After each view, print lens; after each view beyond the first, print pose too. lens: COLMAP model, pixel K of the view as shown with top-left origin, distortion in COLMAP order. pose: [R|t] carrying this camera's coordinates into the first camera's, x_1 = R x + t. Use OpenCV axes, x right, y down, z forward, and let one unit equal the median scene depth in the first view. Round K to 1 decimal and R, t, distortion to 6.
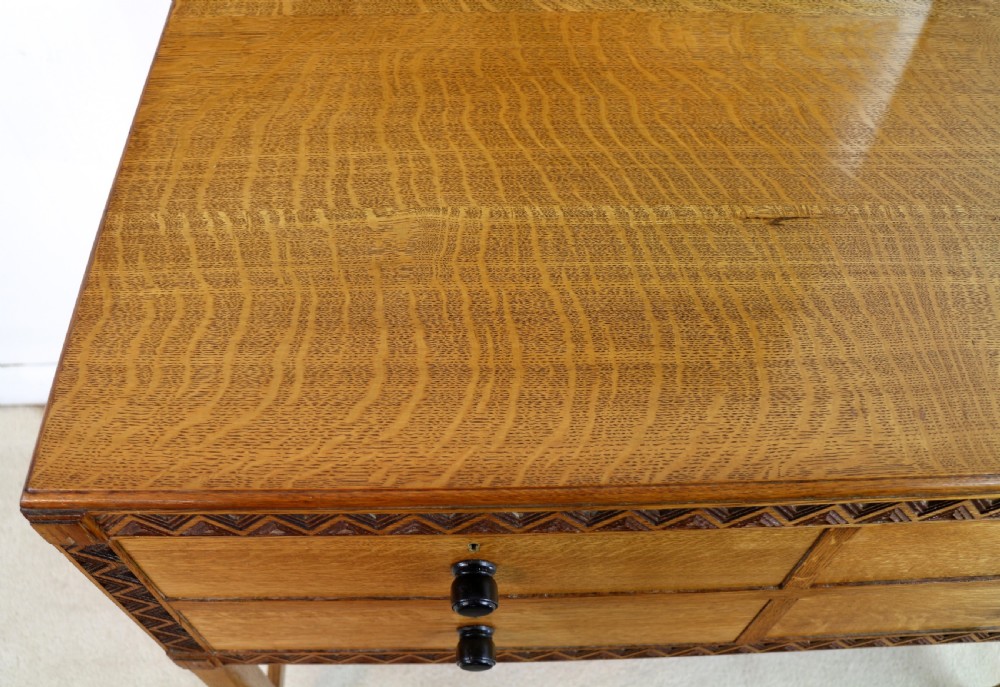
lens RADIAL K [[900.2, 0, 481.7], [0, 900.2, 343.0], [0, 0, 1]] dist [-0.132790, 0.001124]
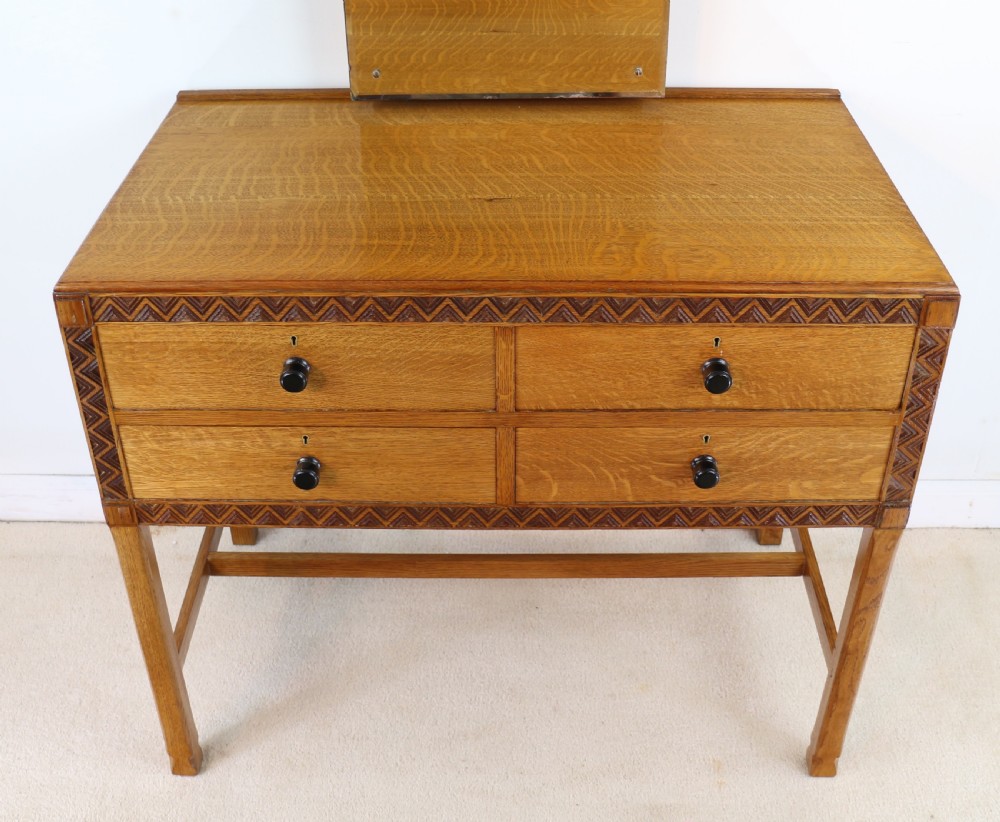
lens RADIAL K [[1213.0, 0, 500.0], [0, 1213.0, 411.0], [0, 0, 1]] dist [-0.161449, 0.048674]
pose [[0.999377, 0.012018, -0.033184, 0.435031], [-0.022757, 0.938097, -0.345624, 1.065537], [0.026976, 0.346164, 0.937786, -1.070918]]
